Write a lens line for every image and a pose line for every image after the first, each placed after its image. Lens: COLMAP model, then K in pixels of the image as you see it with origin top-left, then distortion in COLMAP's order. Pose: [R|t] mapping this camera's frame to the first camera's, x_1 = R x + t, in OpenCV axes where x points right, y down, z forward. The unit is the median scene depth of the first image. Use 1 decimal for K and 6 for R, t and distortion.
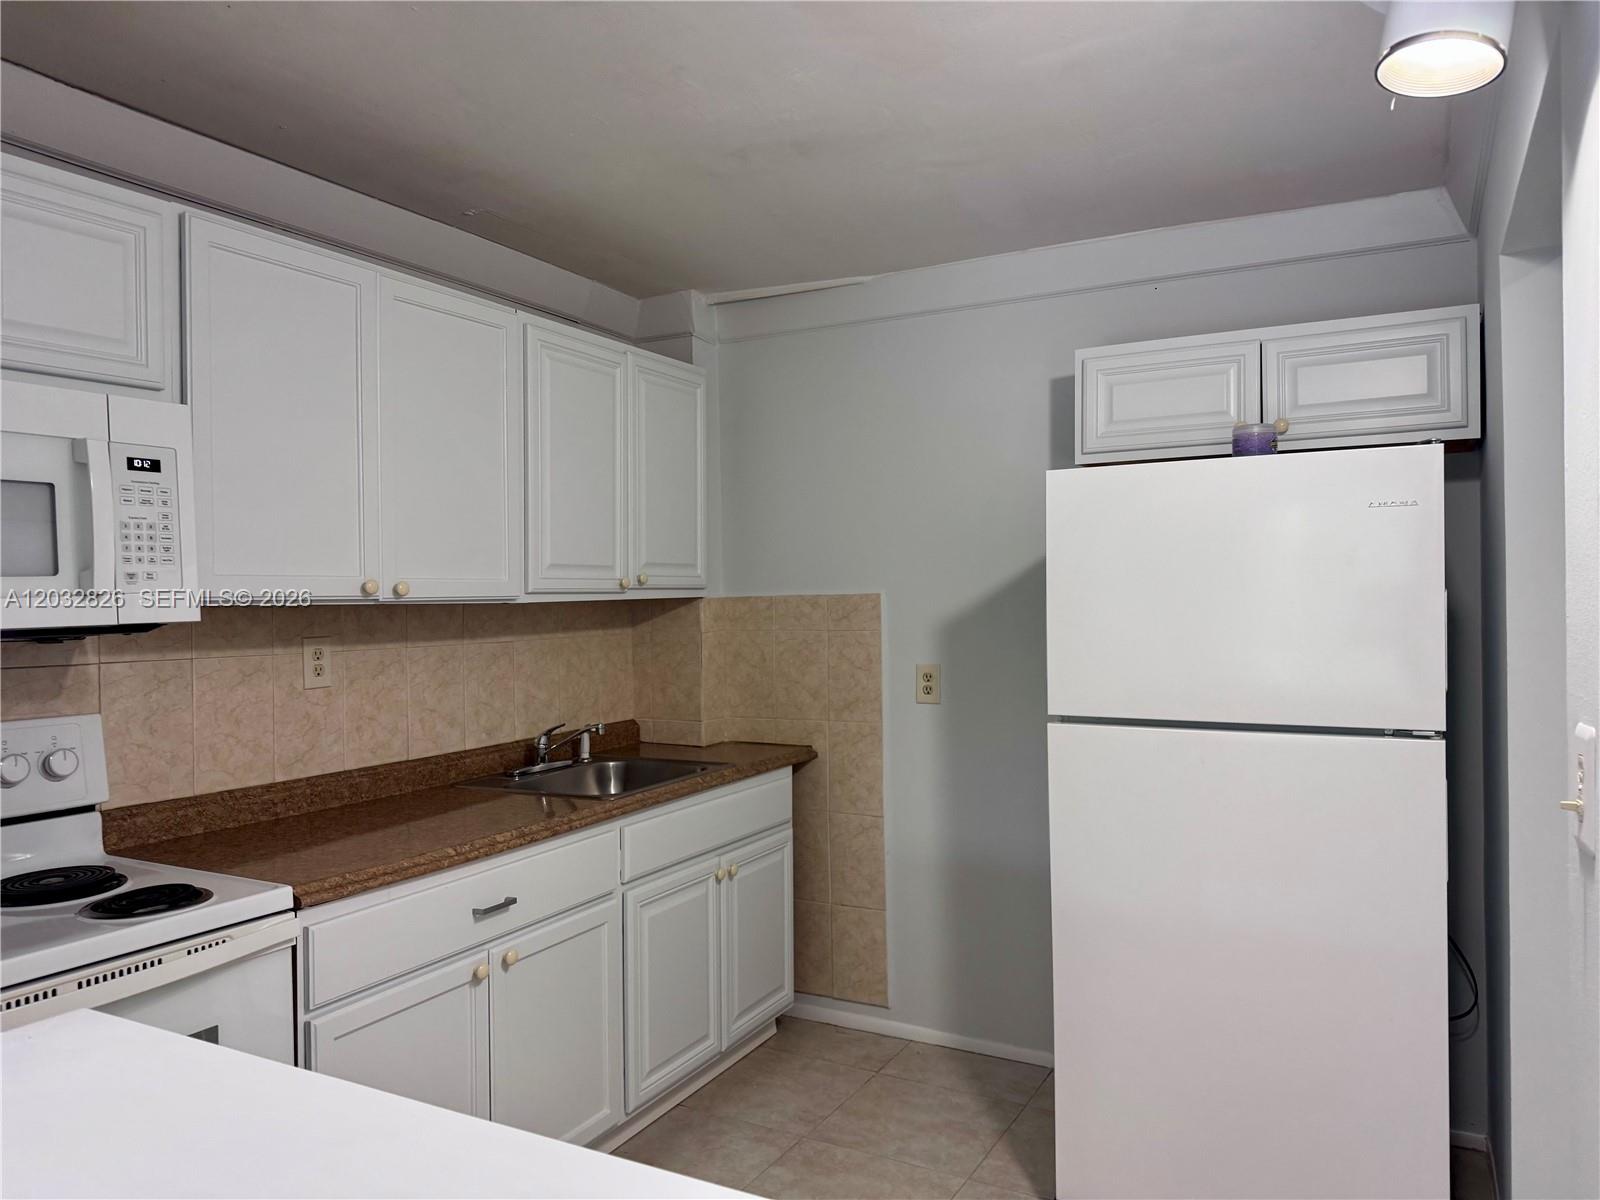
lens RADIAL K [[1133.4, 0, 803.5], [0, 1133.4, 608.1], [0, 0, 1]] dist [0.058383, -0.037611]
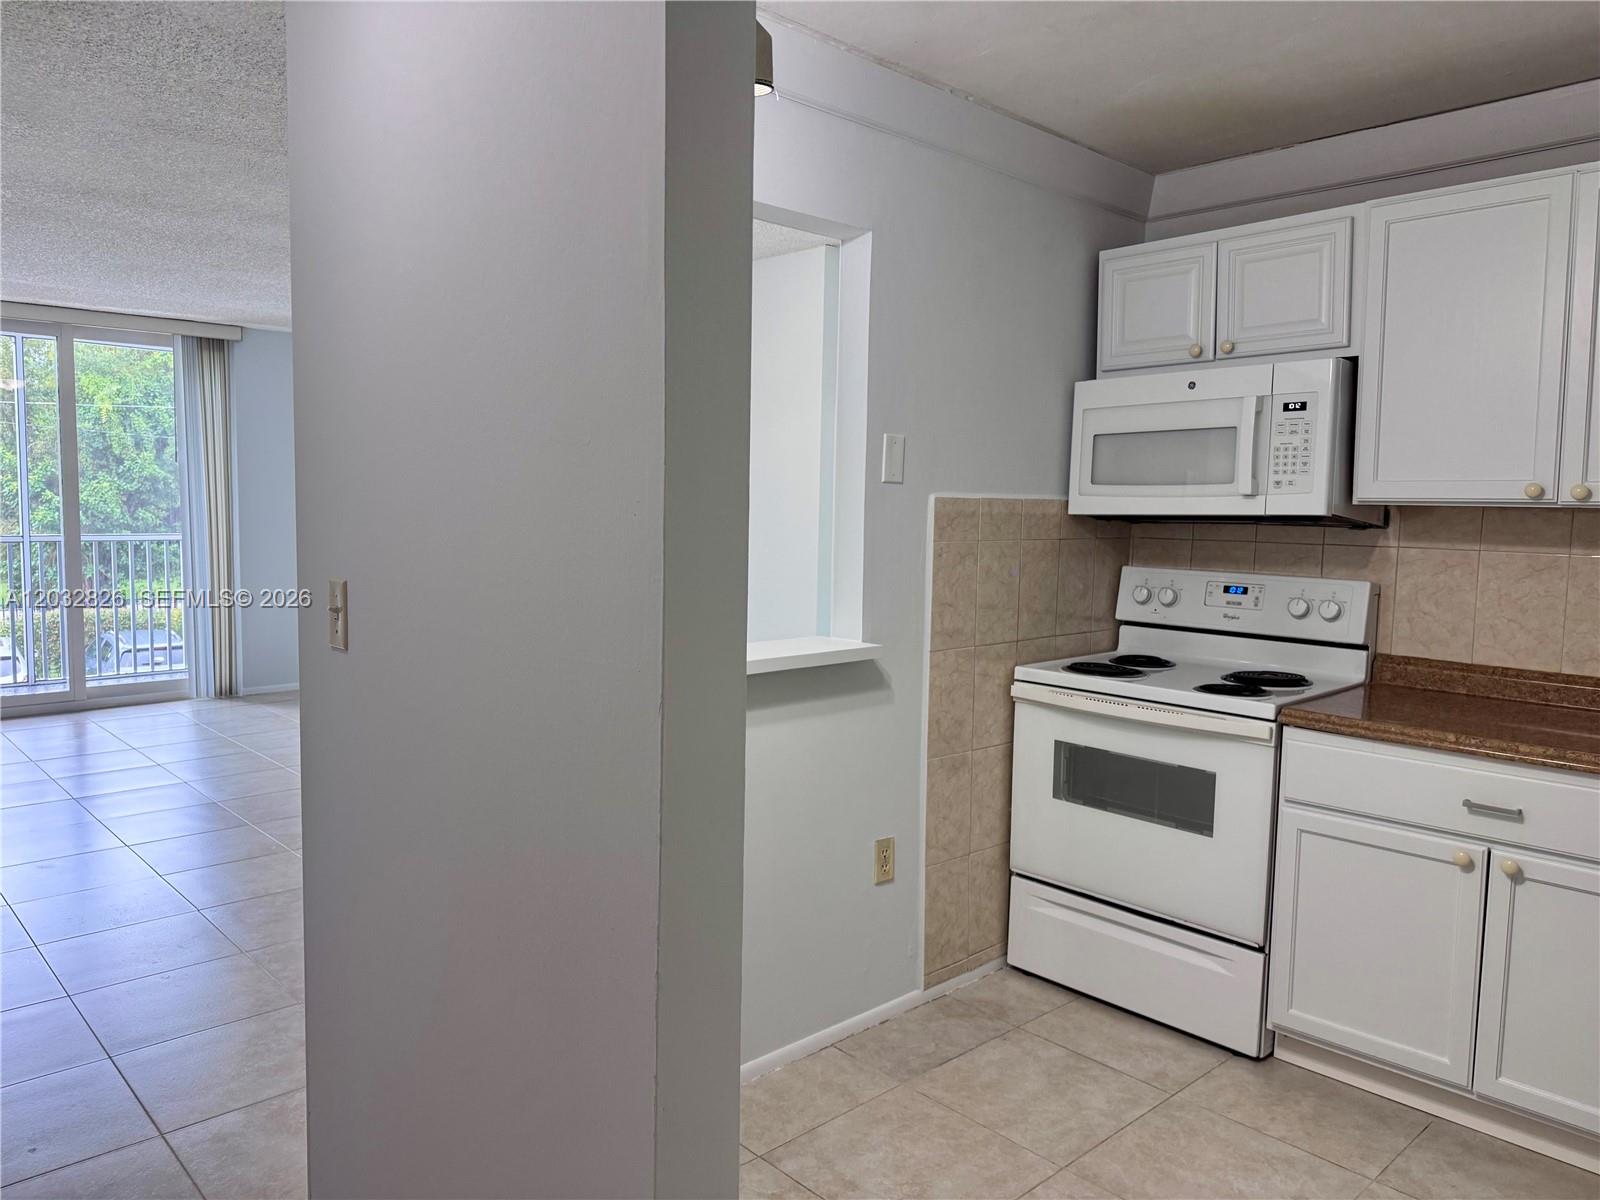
lens RADIAL K [[1133.4, 0, 799.9], [0, 1133.4, 590.6], [0, 0, 1]] dist [0.058383, -0.037611]
pose [[-0.271495, 0.086827, -0.958515, 0.898444], [-0.022342, 0.995085, 0.096468, -0.015931], [0.962180, 0.047606, -0.268221, 0.703766]]
